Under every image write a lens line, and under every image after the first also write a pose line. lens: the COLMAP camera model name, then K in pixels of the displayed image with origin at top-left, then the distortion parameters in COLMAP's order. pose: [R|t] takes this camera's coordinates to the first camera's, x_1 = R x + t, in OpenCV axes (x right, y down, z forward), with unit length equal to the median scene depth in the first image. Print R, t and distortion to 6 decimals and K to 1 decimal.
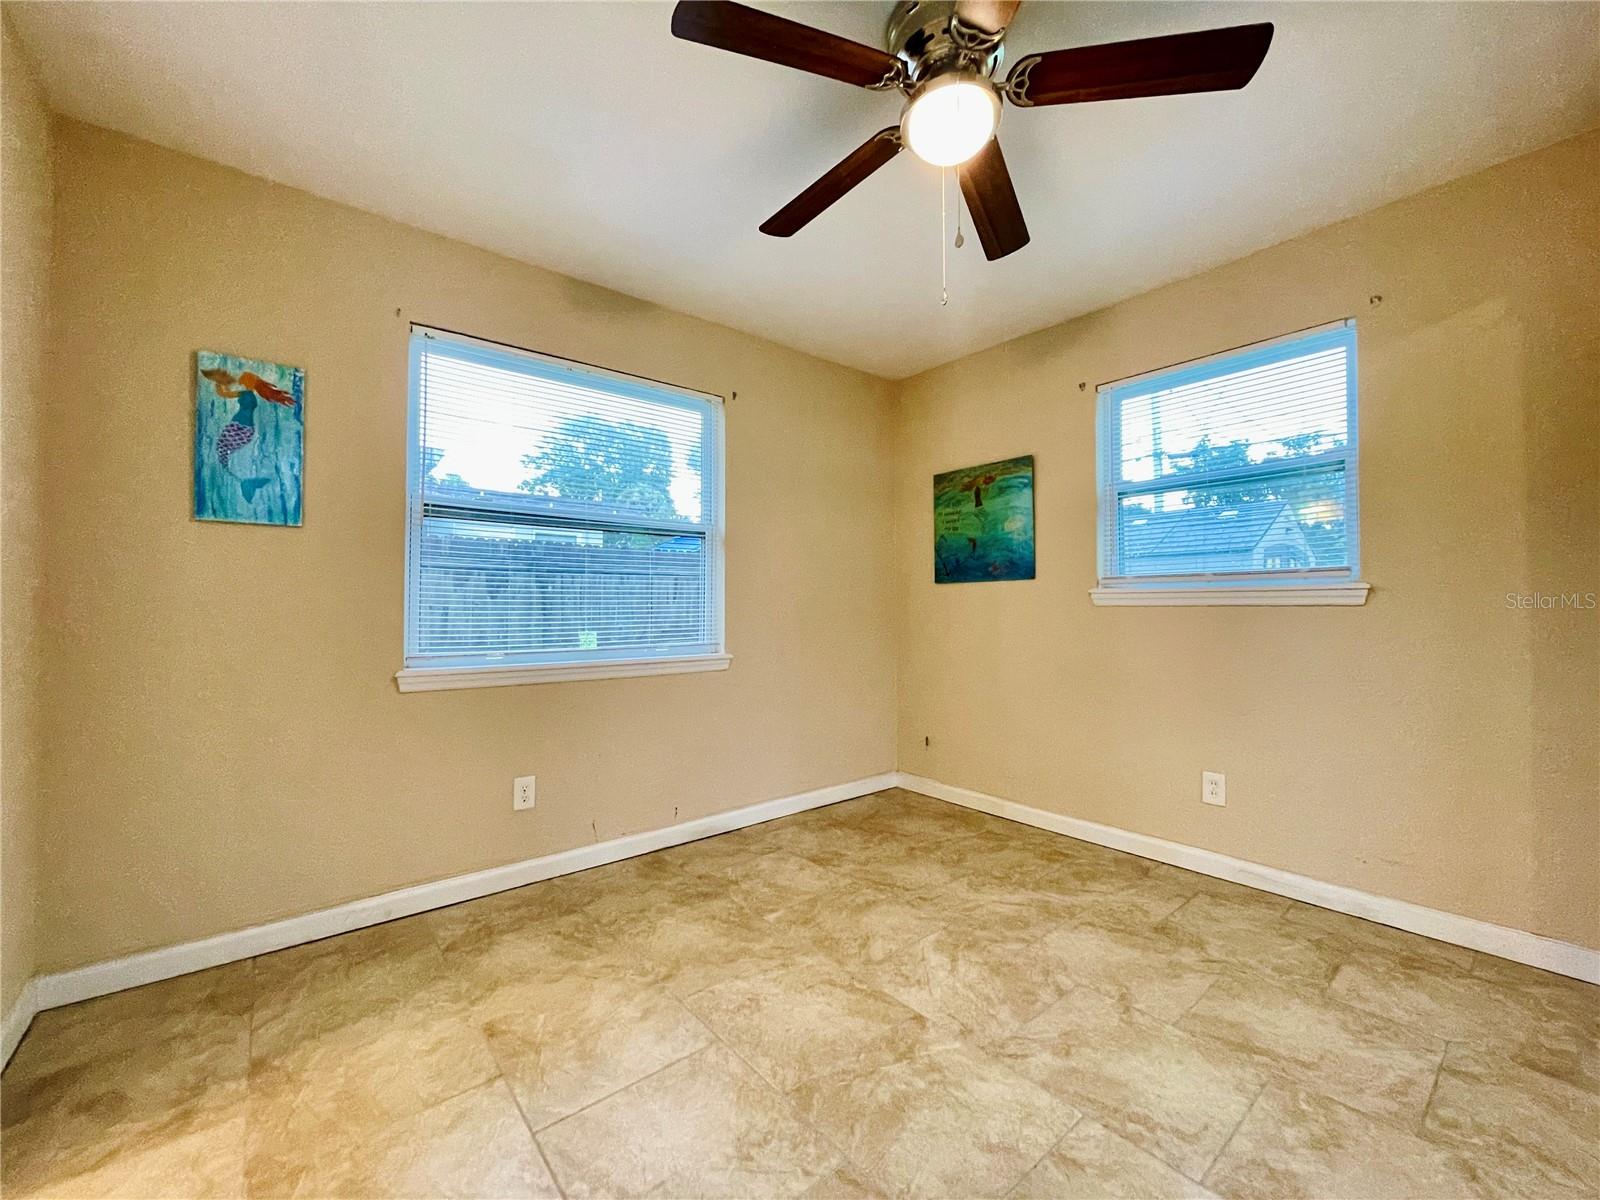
lens RADIAL K [[647.1, 0, 800.0], [0, 647.1, 594.2], [0, 0, 1]] dist [-0.001507, 0.000170]
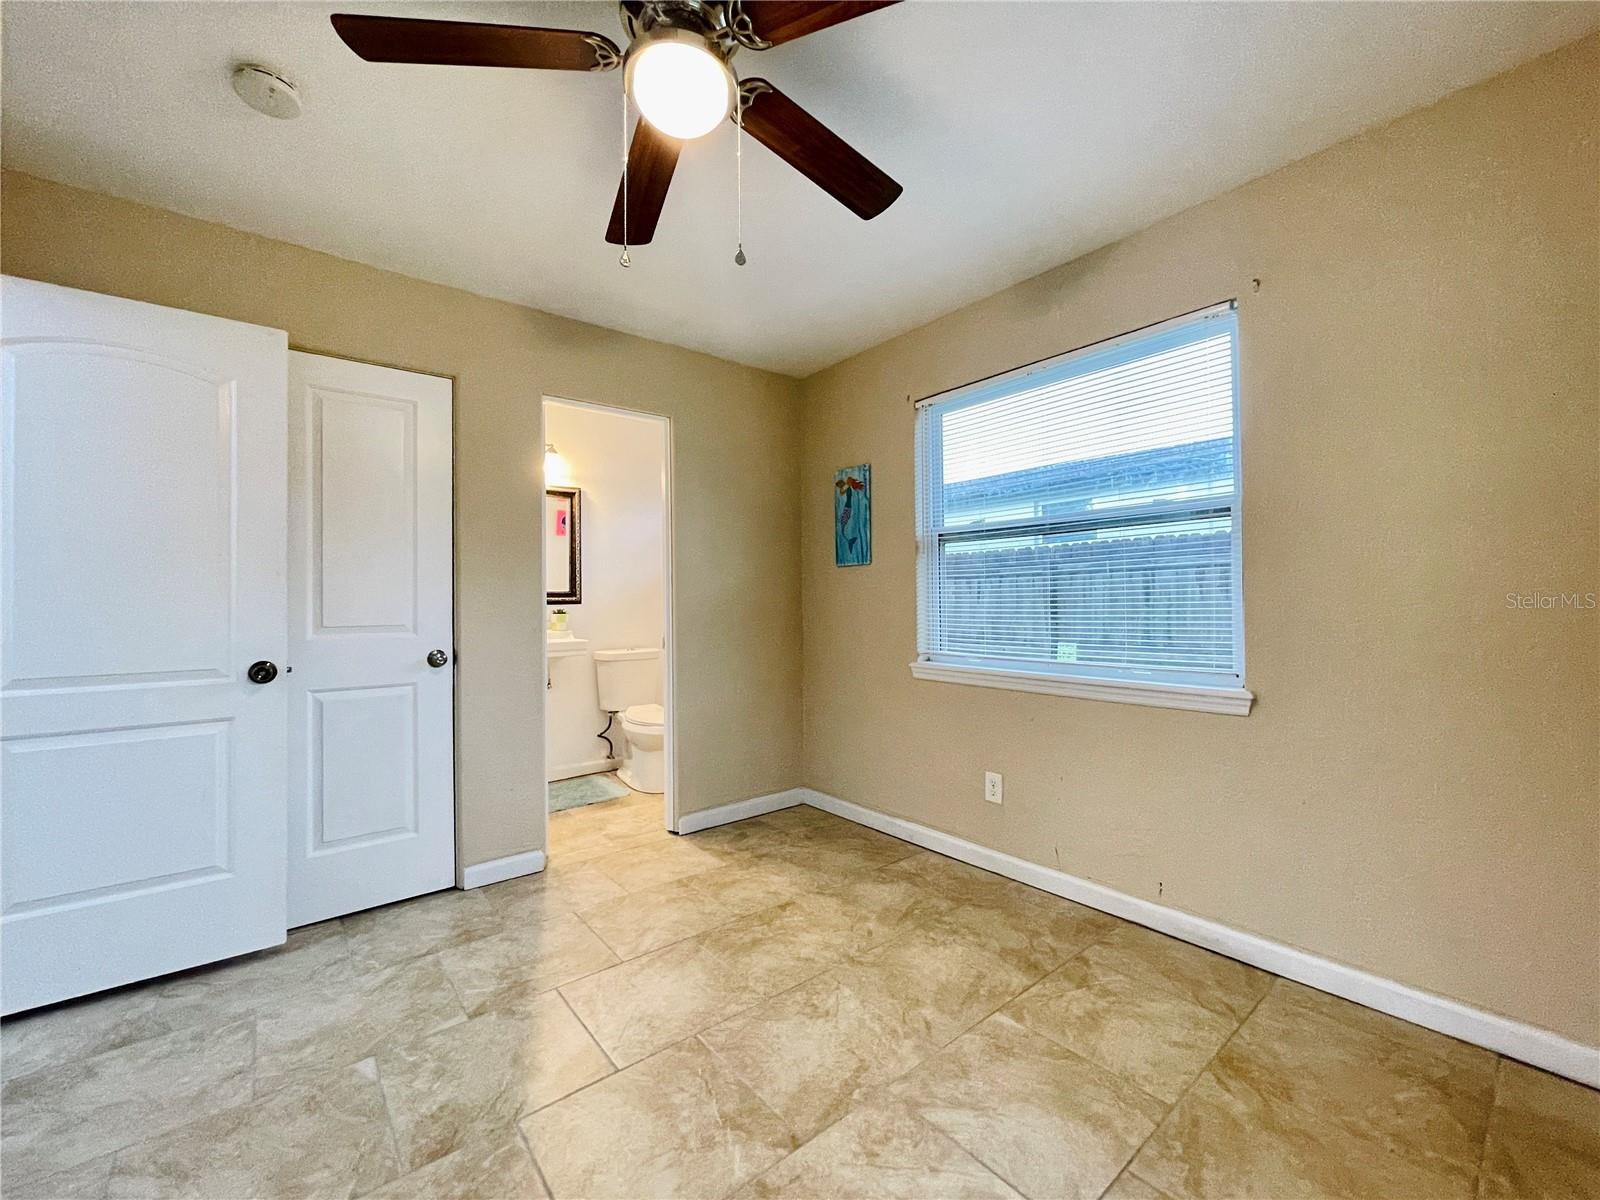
lens RADIAL K [[647.1, 0, 800.0], [0, 647.1, 594.2], [0, 0, 1]] dist [-0.001507, 0.000170]
pose [[0.004001, -0.012800, -0.999910, 0.819047], [0.029604, 0.999481, -0.012677, -0.016755], [0.999554, -0.029550, 0.004378, 0.837967]]
